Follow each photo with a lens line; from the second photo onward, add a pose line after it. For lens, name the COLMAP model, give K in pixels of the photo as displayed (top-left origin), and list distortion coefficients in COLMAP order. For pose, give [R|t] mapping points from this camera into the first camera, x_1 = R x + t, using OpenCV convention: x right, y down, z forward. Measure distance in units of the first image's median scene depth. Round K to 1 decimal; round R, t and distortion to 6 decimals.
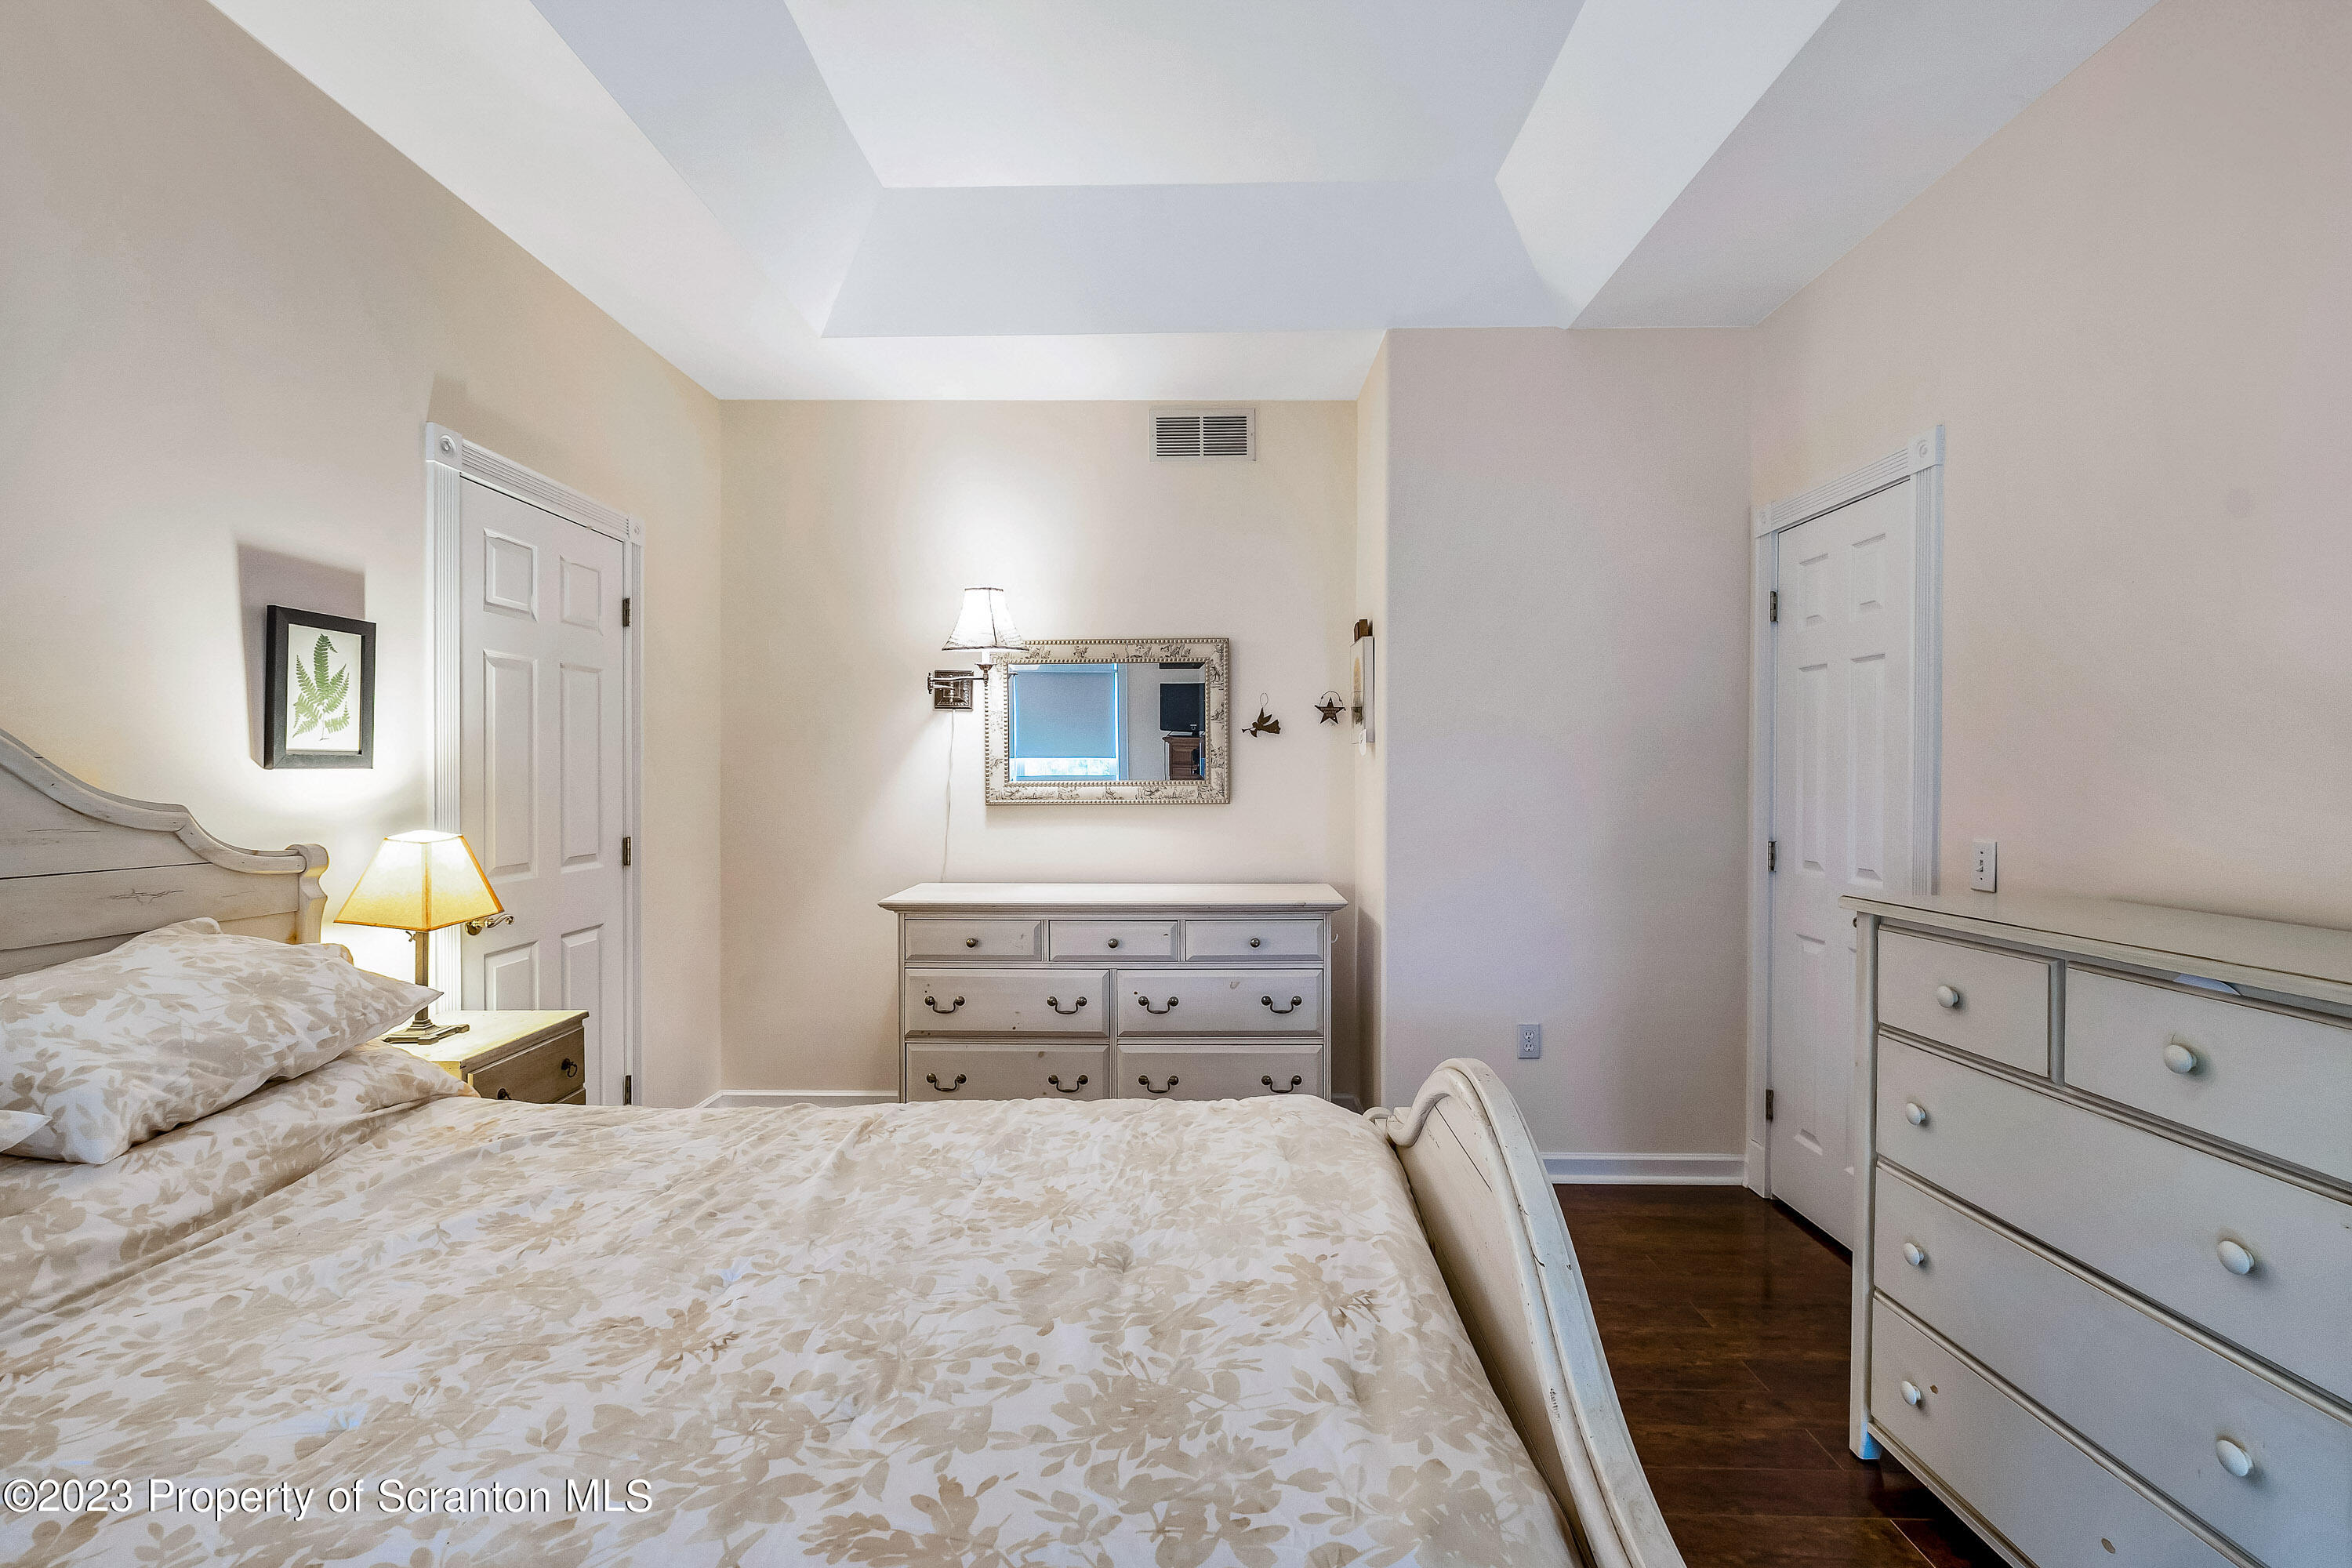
lens RADIAL K [[1056.5, 0, 1190.3], [0, 1056.5, 783.2], [0, 0, 1]] dist [0.004775, -0.003668]
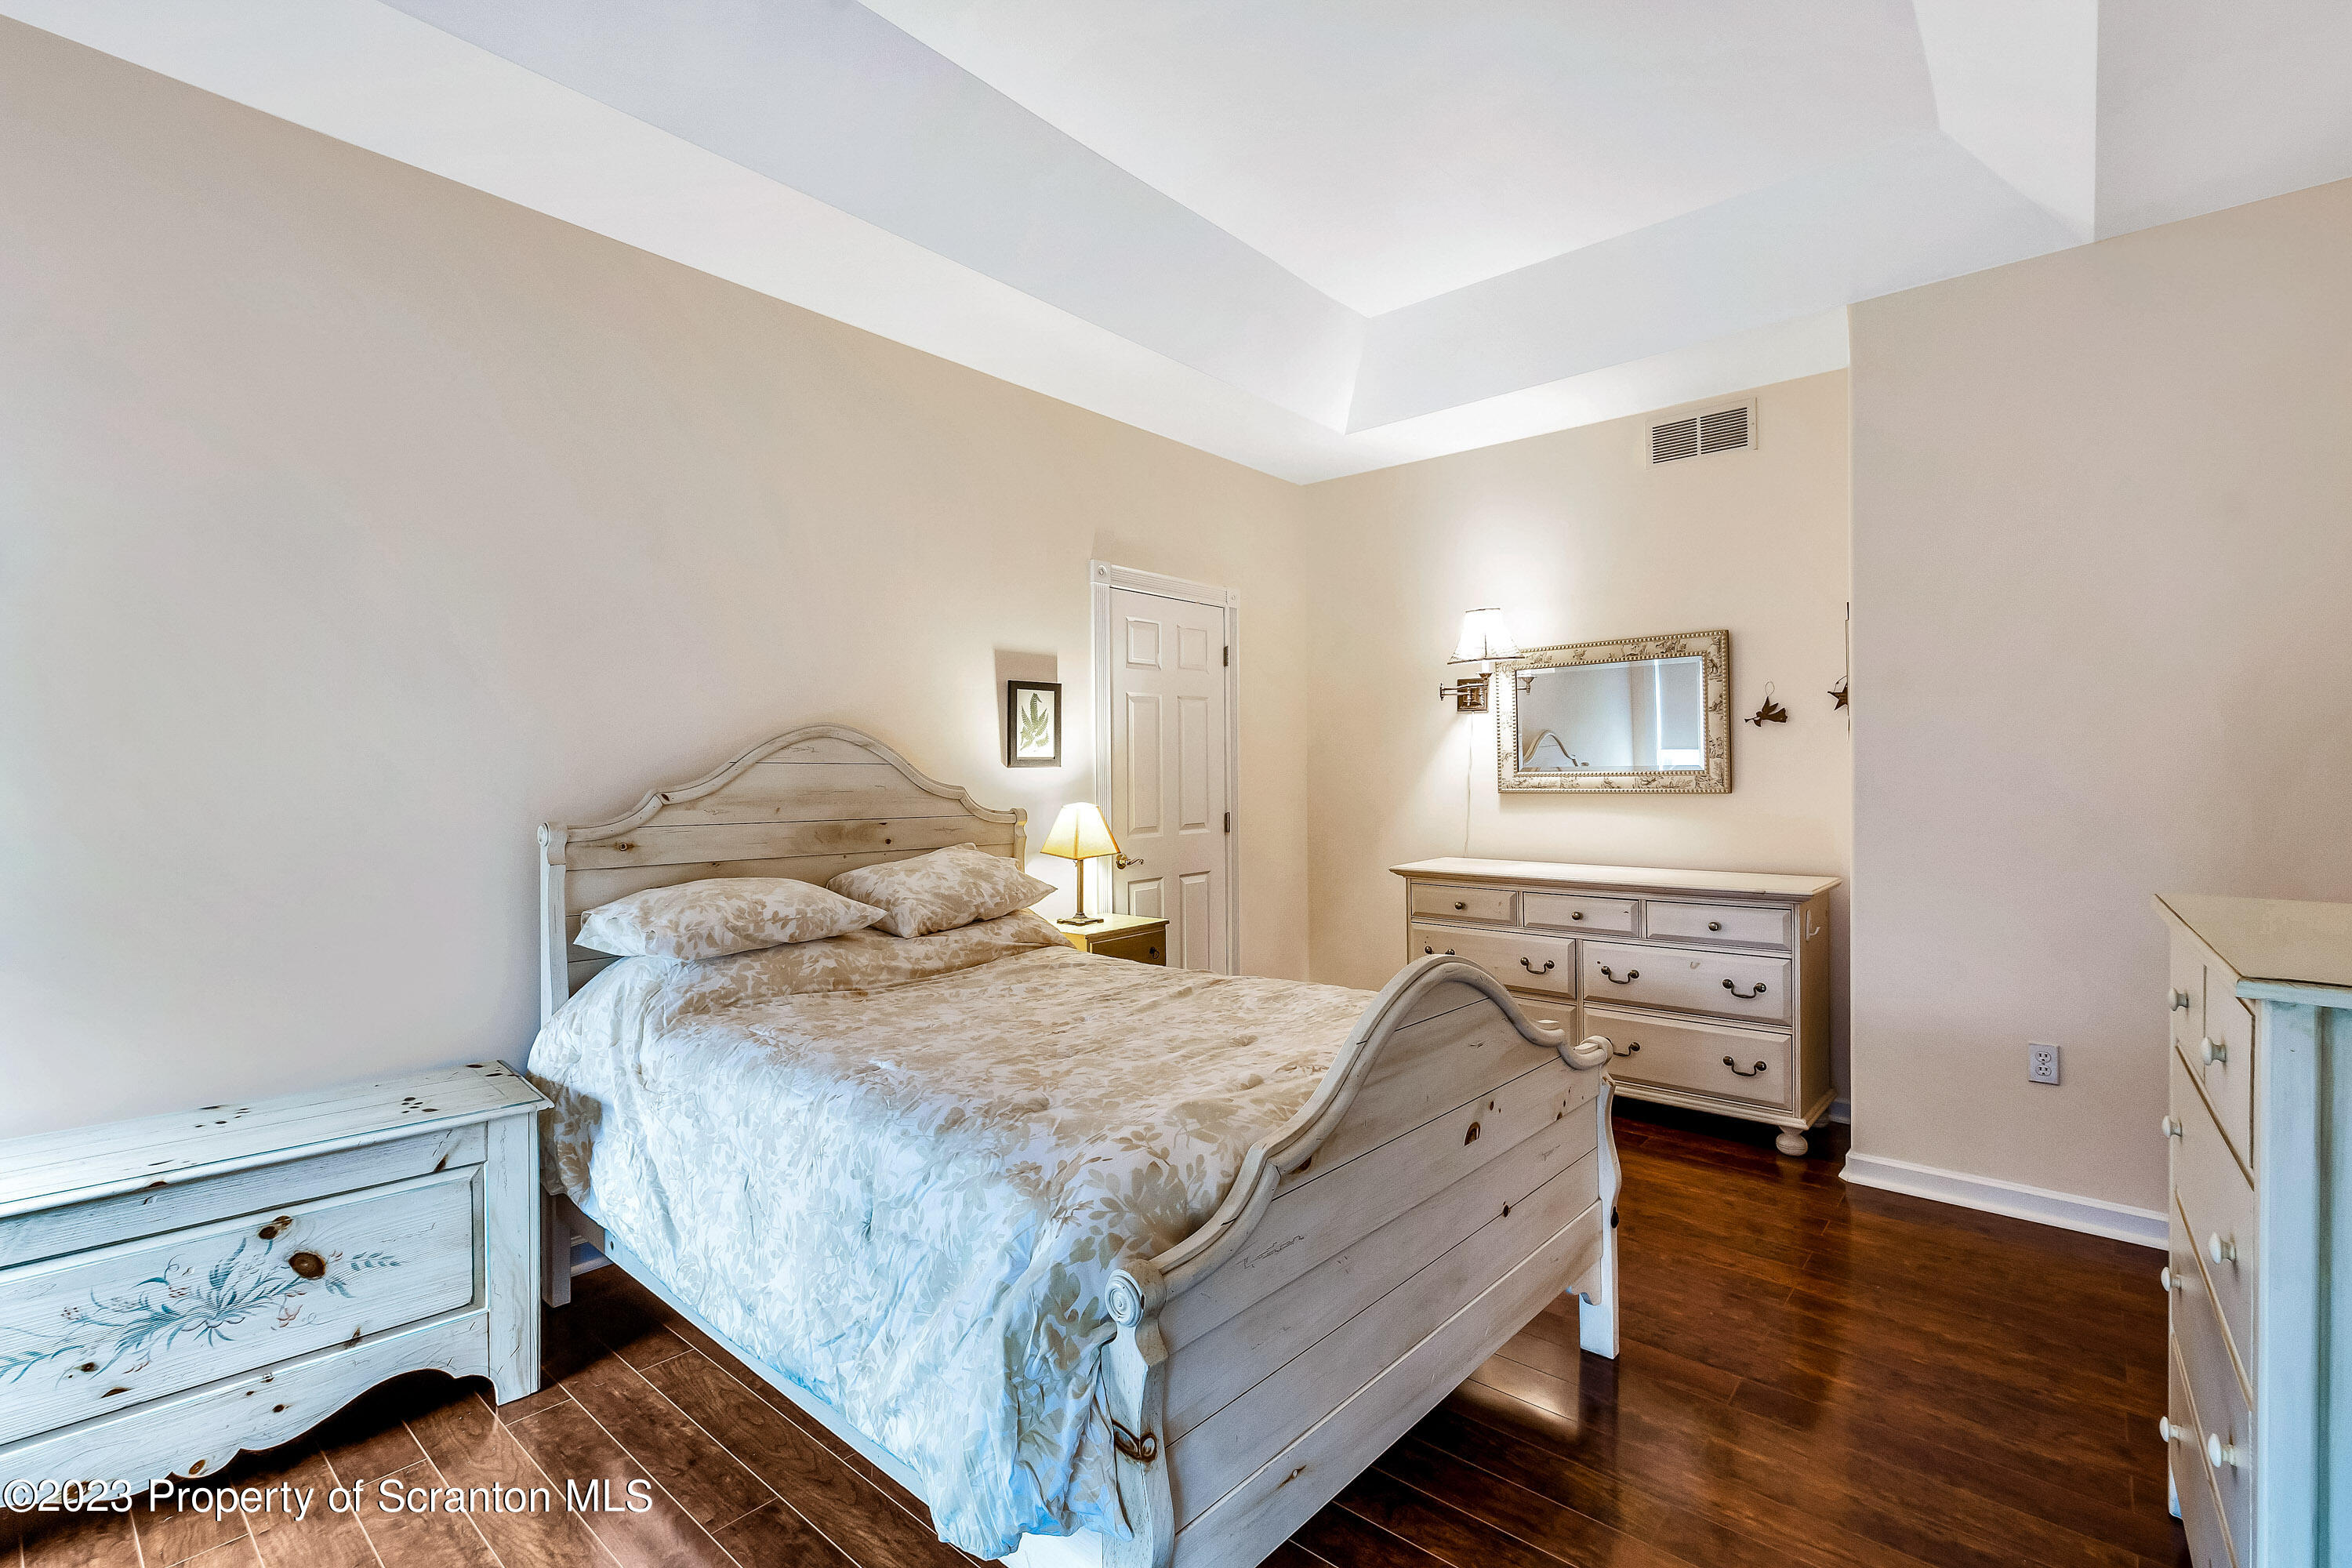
lens RADIAL K [[1056.5, 0, 1156.1], [0, 1056.5, 780.0], [0, 0, 1]] dist [0.004775, -0.003668]
pose [[0.758086, -0.000317, -0.652154, 0.342120], [0.003615, 0.999987, 0.003717, 0.001147], [0.652144, -0.005175, 0.758077, -0.154866]]
